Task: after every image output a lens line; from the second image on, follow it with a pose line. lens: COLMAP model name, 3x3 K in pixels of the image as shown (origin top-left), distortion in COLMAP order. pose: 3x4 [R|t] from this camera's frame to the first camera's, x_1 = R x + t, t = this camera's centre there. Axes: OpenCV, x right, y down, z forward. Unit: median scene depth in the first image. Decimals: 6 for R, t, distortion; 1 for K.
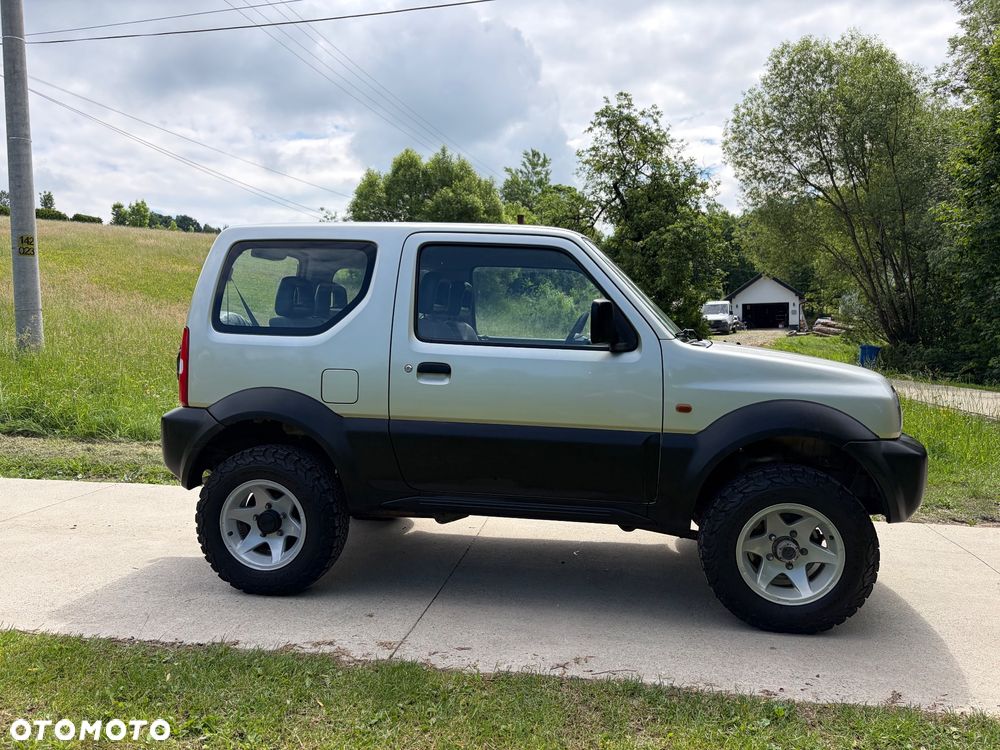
lens RADIAL K [[760.3, 0, 501.9], [0, 760.3, 372.4], [0, 0, 1]] dist [0.040713, -0.051282]
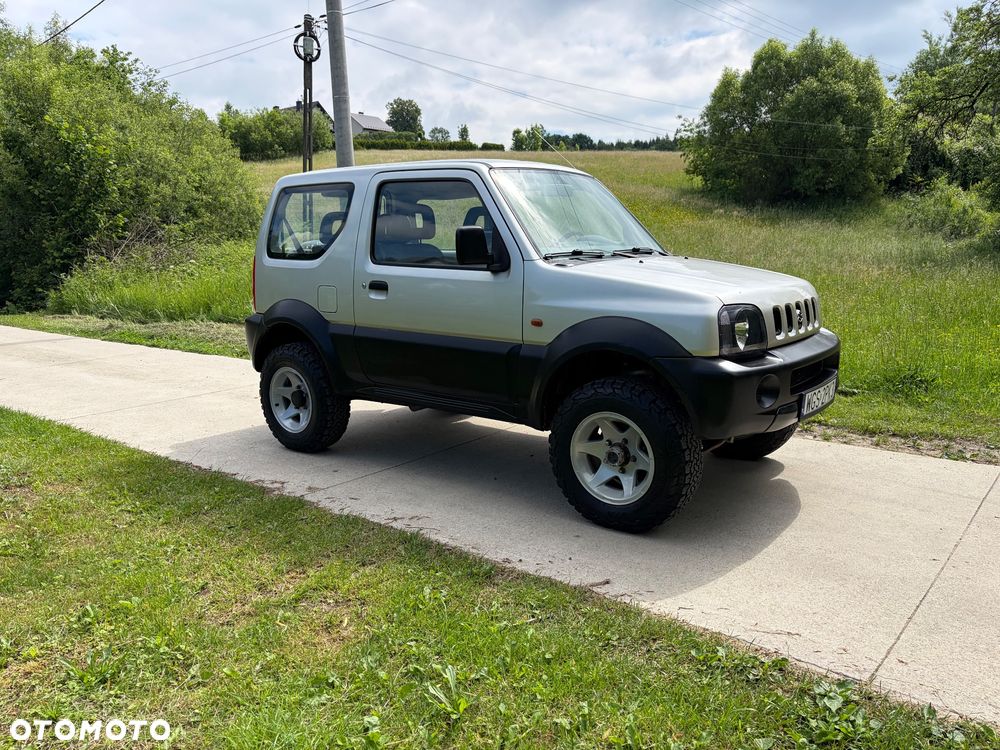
lens RADIAL K [[760.1, 0, 504.5], [0, 760.1, 376.2], [0, 0, 1]] dist [0.043902, -0.038814]
pose [[0.877070, 0.058166, -0.476828, 0.092555], [-0.000530, 0.992759, 0.120126, -0.001075], [0.480362, -0.105106, 0.870750, -0.000671]]
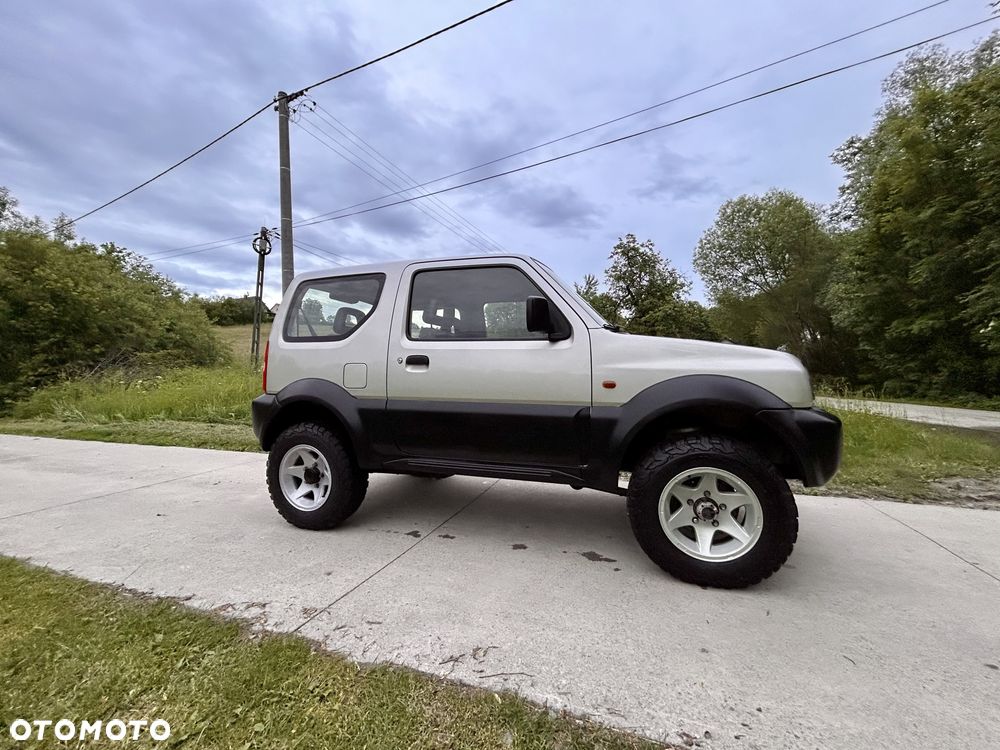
lens RADIAL K [[402.9, 0, 499.4], [0, 402.9, 372.8], [0, 0, 1]] dist [0.000785, -0.000034]
pose [[0.982800, -0.022930, -0.183243, 0.025268], [0.010827, 0.997709, -0.066781, 0.007944], [0.184354, 0.063649, 0.980797, 0.056360]]
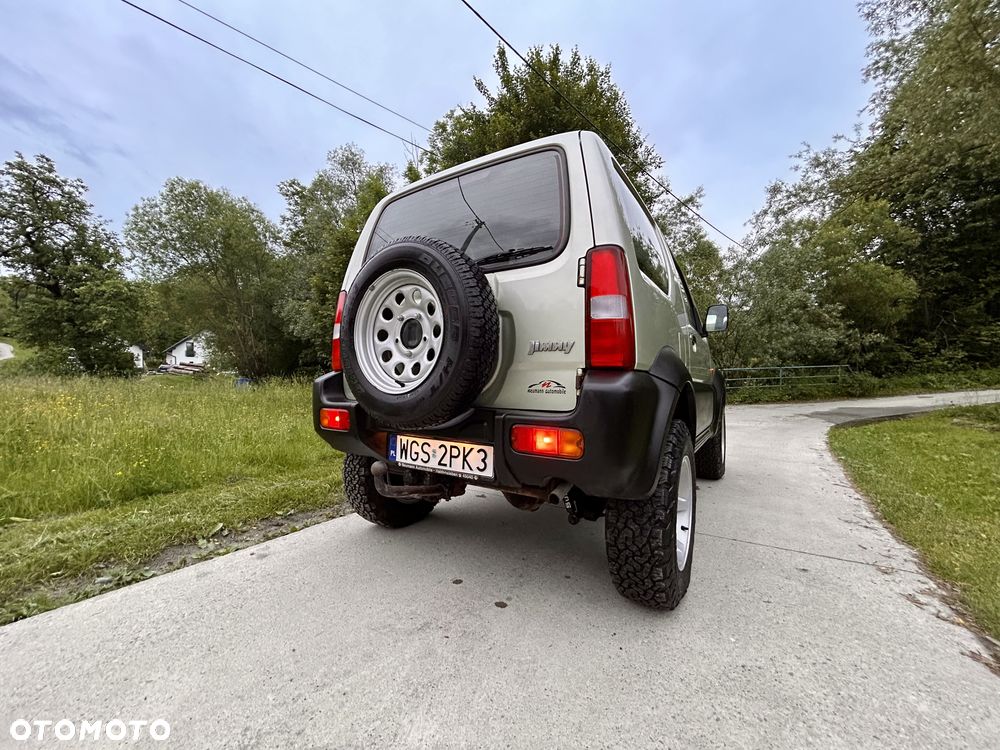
lens RADIAL K [[402.9, 0, 498.8], [0, 402.9, 372.4], [0, 0, 1]] dist [0.000785, -0.000034]
pose [[0.403937, 0.011460, 0.914715, -0.108021], [0.046542, 0.998369, -0.033061, 0.006688], [-0.913602, 0.055927, 0.402745, 0.147499]]
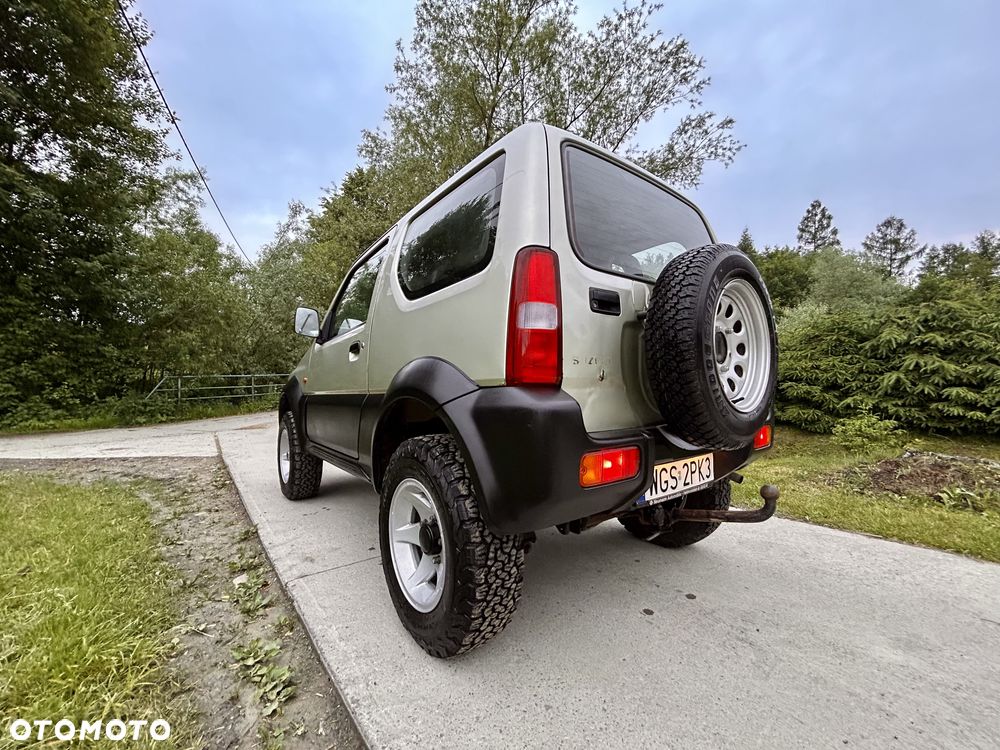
lens RADIAL K [[402.9, 0, 499.5], [0, 402.9, 372.9], [0, 0, 1]] dist [0.000785, -0.000034]
pose [[-0.723599, 0.018586, 0.689970, -0.077256], [0.041222, 0.999017, 0.016321, 0.000226], [-0.688988, 0.040251, -0.723654, 0.238585]]
